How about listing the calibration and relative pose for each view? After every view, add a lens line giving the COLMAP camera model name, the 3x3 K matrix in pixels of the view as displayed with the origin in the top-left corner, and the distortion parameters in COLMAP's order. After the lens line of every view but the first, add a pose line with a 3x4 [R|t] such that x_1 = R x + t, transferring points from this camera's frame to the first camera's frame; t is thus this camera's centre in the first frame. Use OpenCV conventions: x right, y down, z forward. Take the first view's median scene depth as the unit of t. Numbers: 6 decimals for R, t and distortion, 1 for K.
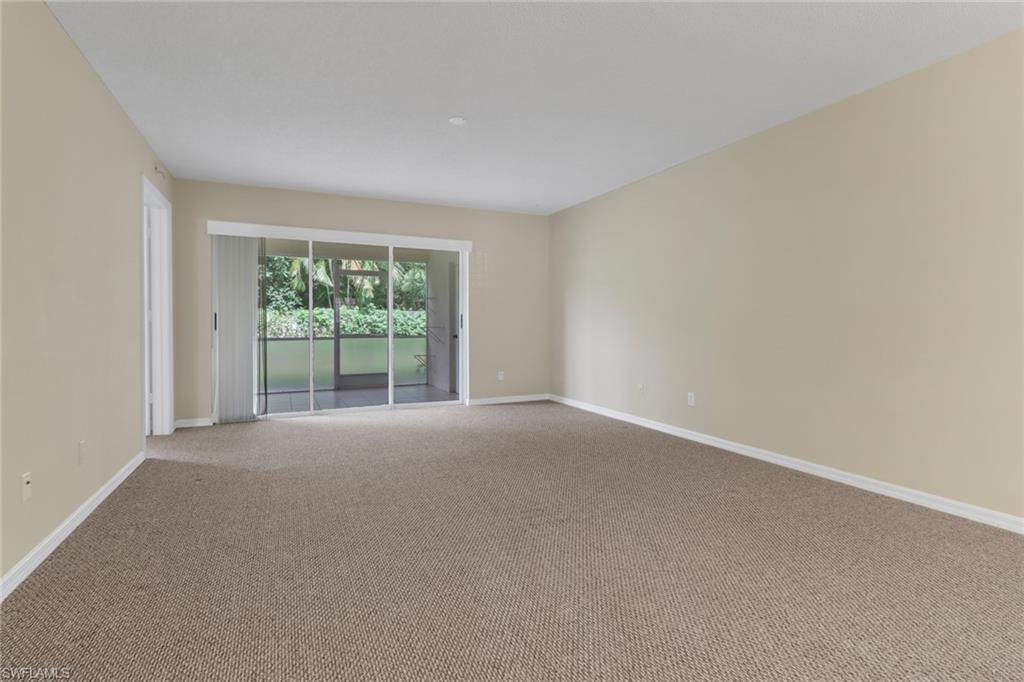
lens RADIAL K [[487.1, 0, 505.0], [0, 487.1, 340.6], [0, 0, 1]] dist [0.027397, -0.000487]
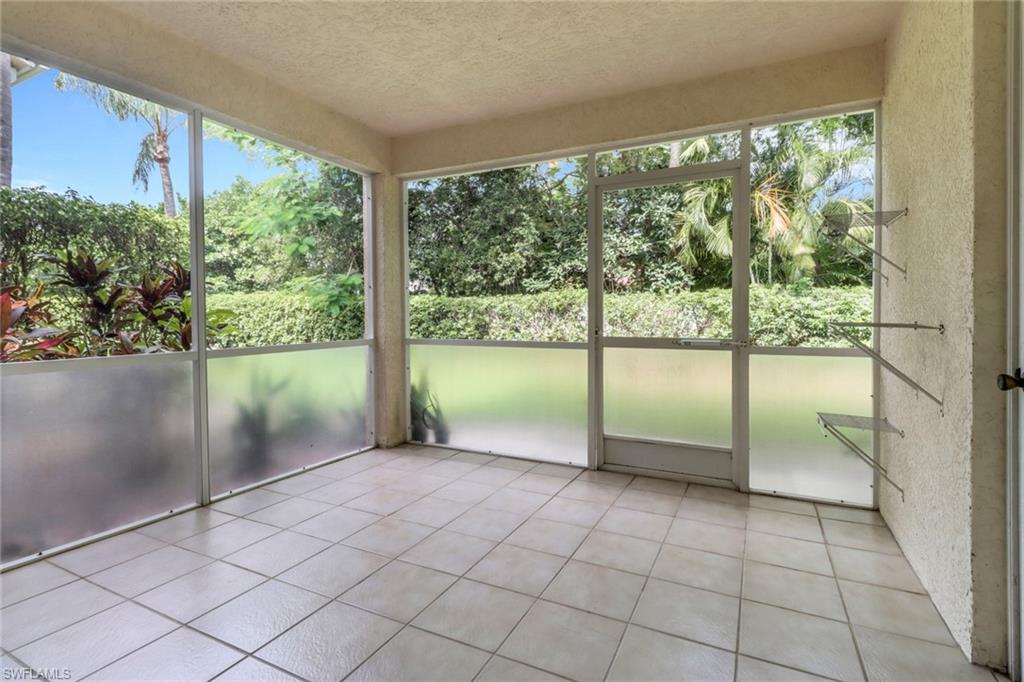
lens RADIAL K [[487.1, 0, 525.0], [0, 487.1, 318.7], [0, 0, 1]] dist [0.027397, -0.000487]
pose [[0.641739, 0.005513, -0.766903, -0.034728], [-0.021737, 0.999703, -0.011004, -0.012801], [0.766615, 0.023732, 0.641668, 0.381230]]
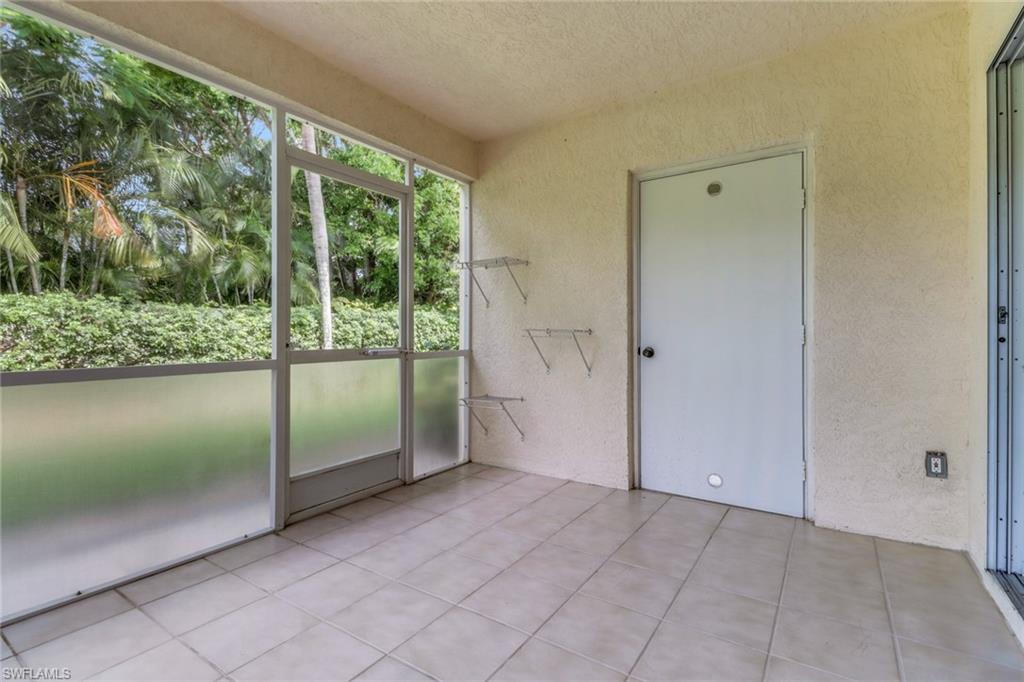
lens RADIAL K [[487.1, 0, 517.3], [0, 487.1, 332.8], [0, 0, 1]] dist [0.027397, -0.000487]
pose [[0.855012, -0.002054, 0.518604, -0.211976], [0.019468, 0.999414, -0.028139, -0.007468], [-0.518242, 0.034155, 0.854551, 0.361263]]
